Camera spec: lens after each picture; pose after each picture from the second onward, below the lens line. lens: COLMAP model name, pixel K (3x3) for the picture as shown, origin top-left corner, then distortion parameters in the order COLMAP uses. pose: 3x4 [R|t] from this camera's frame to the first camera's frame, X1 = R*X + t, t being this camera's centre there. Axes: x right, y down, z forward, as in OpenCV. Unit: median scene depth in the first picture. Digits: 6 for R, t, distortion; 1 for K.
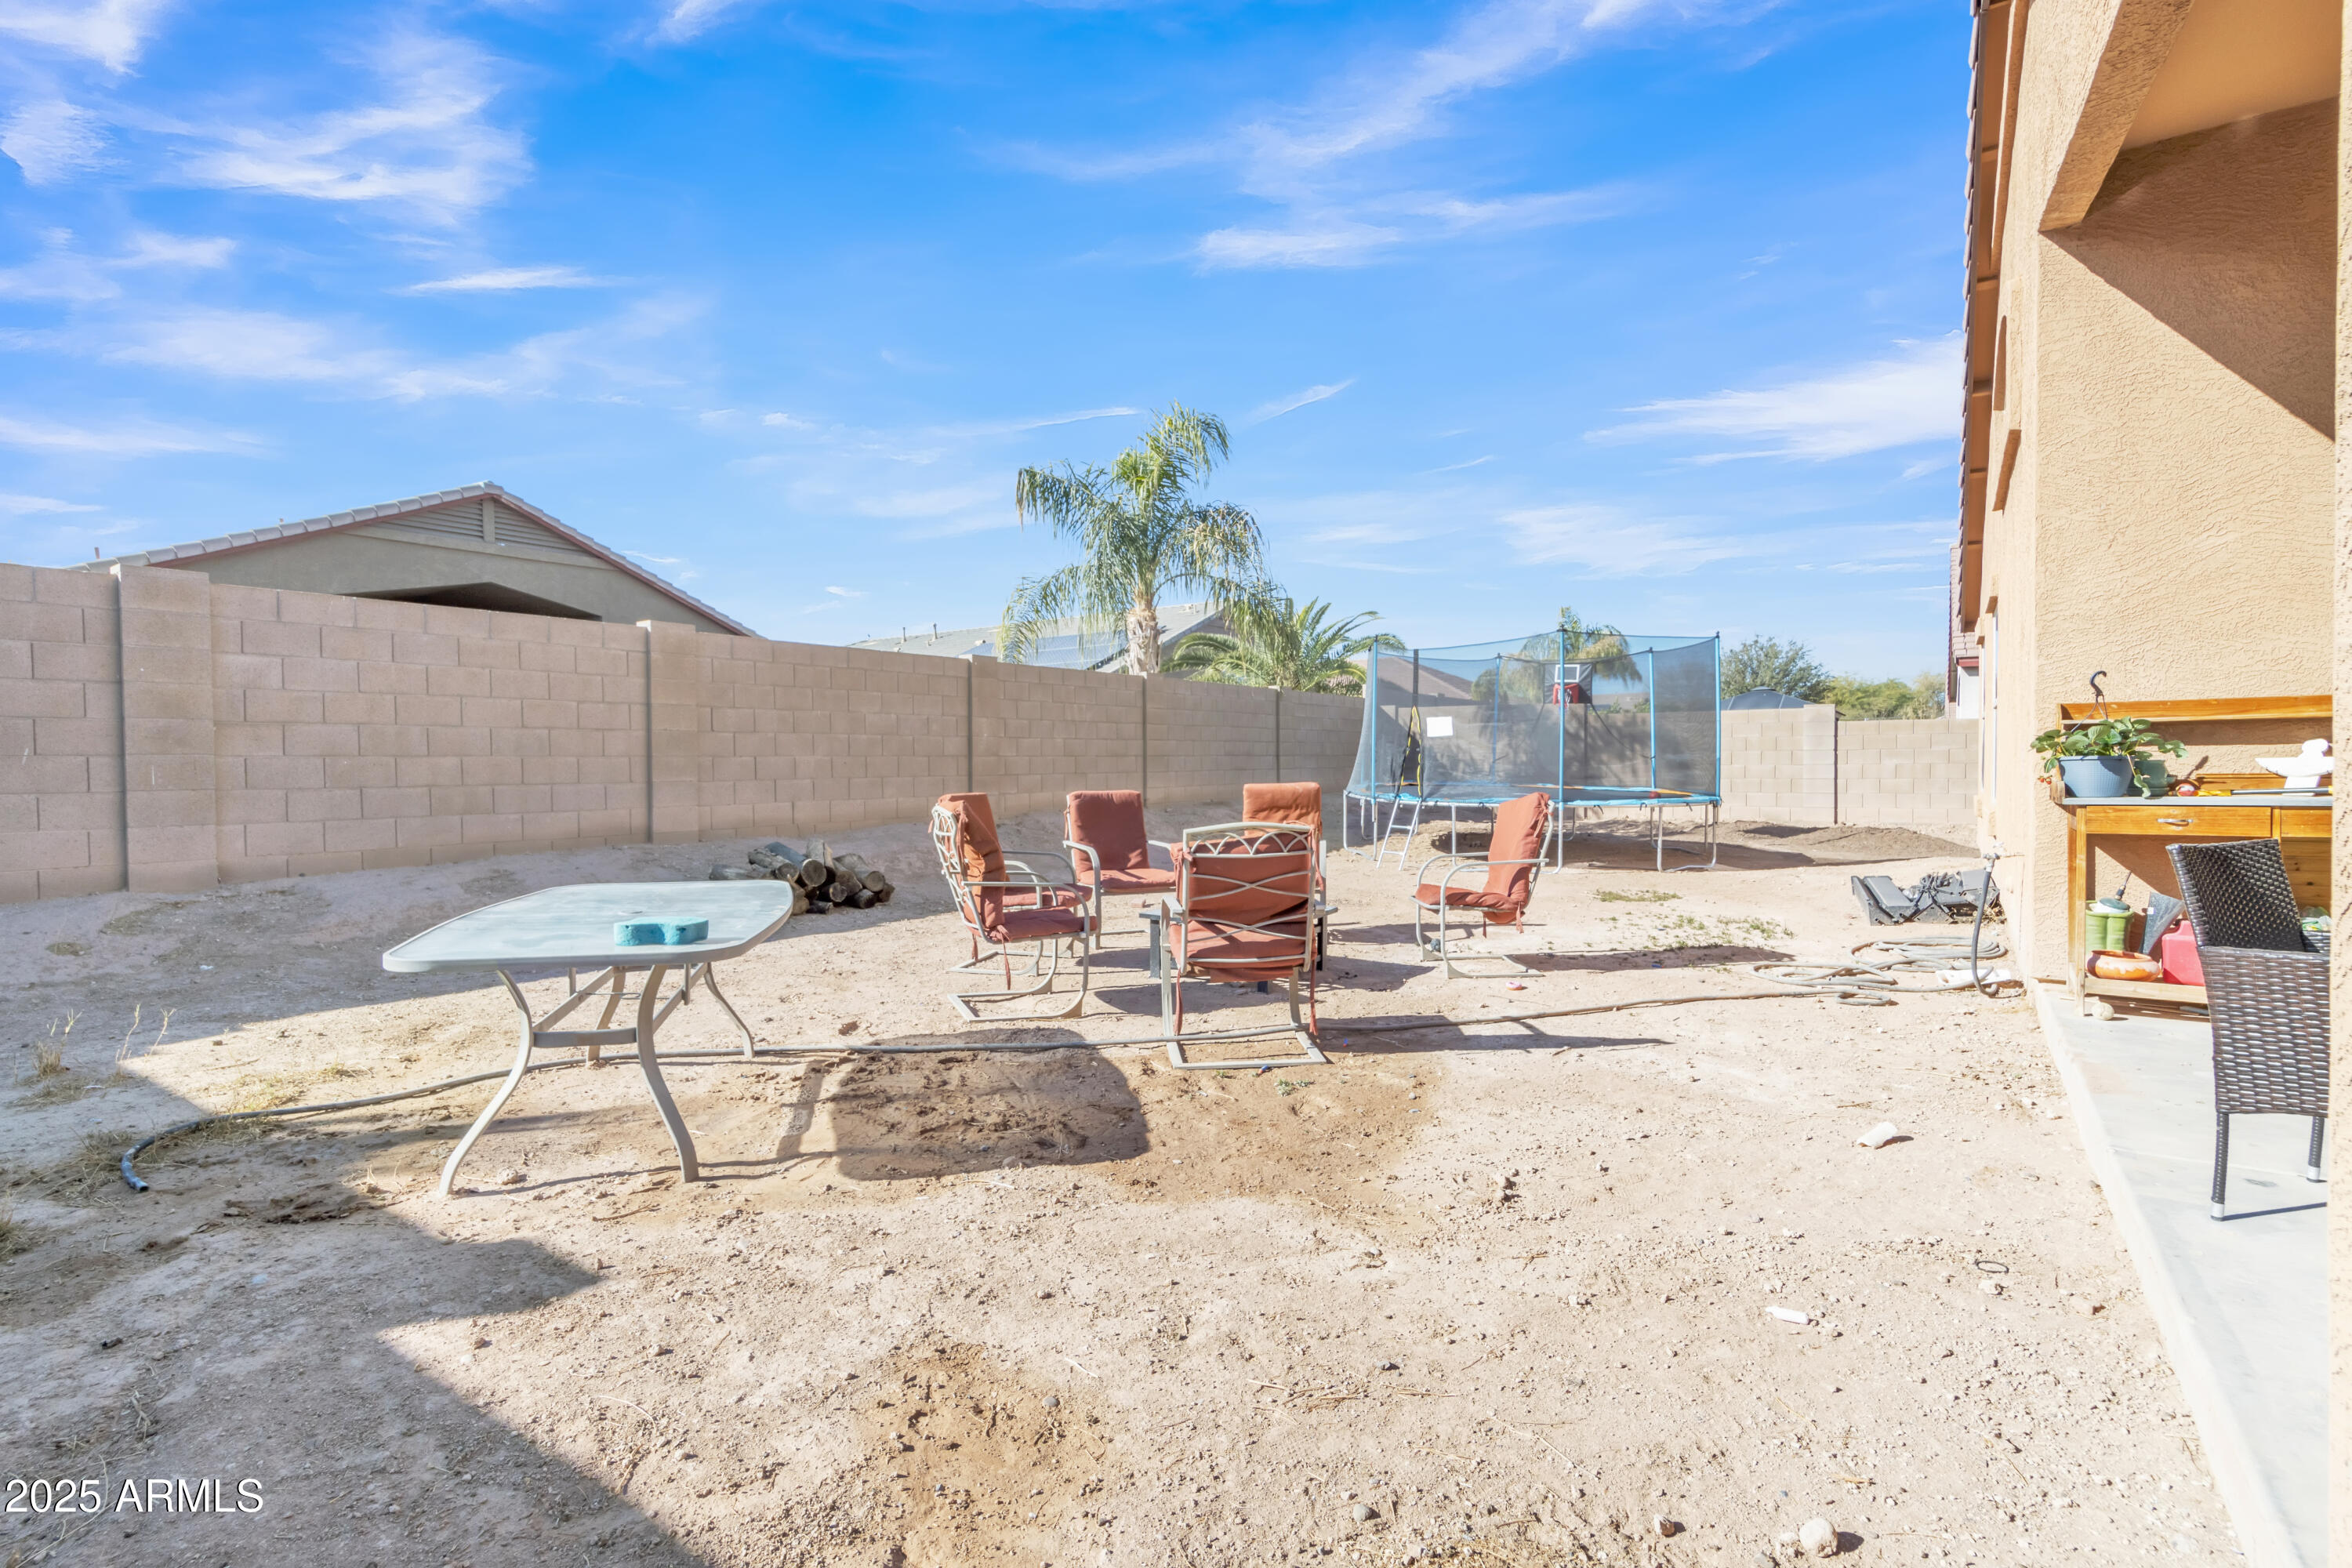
lens RADIAL K [[1107.8, 0, 1170.3], [0, 1107.8, 787.0], [0, 0, 1]] dist [0.005328, 0.000934]
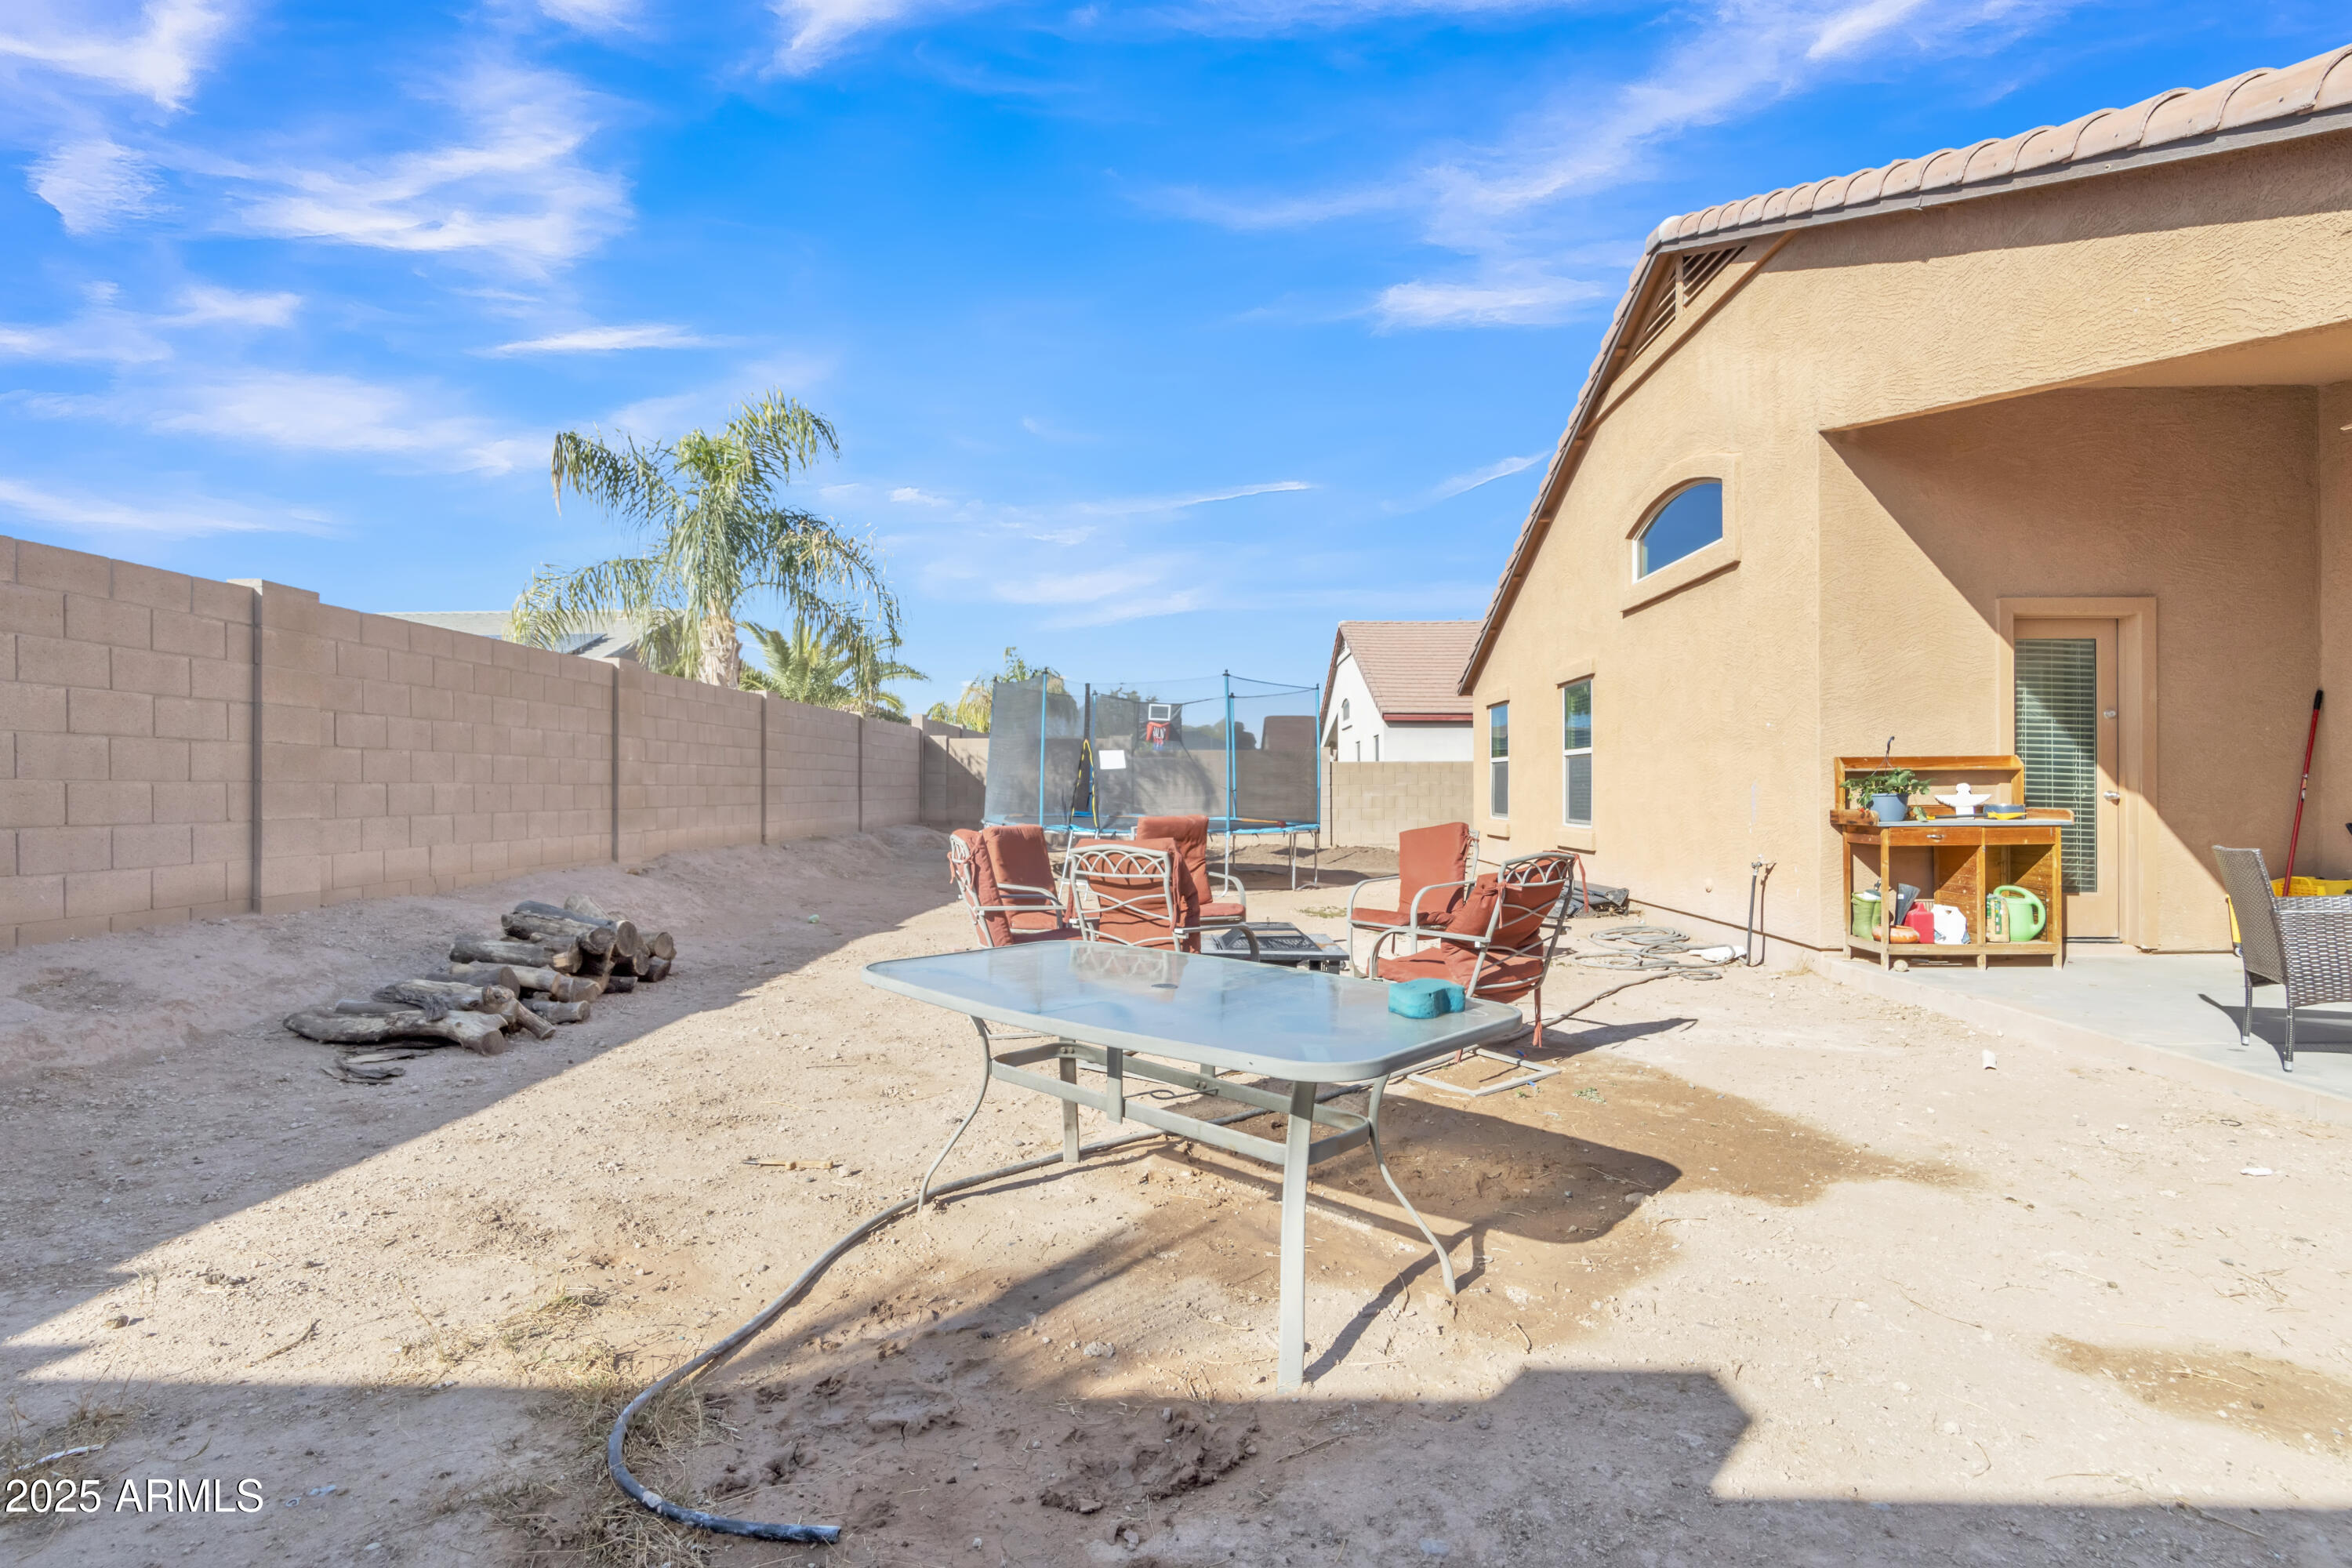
lens RADIAL K [[1107.8, 0, 1170.3], [0, 1107.8, 787.0], [0, 0, 1]] dist [0.005328, 0.000934]
pose [[0.833905, 0.007009, 0.551863, -0.343343], [0.008490, 0.999638, -0.025525, -0.002848], [-0.551842, 0.025971, 0.833544, 0.130192]]
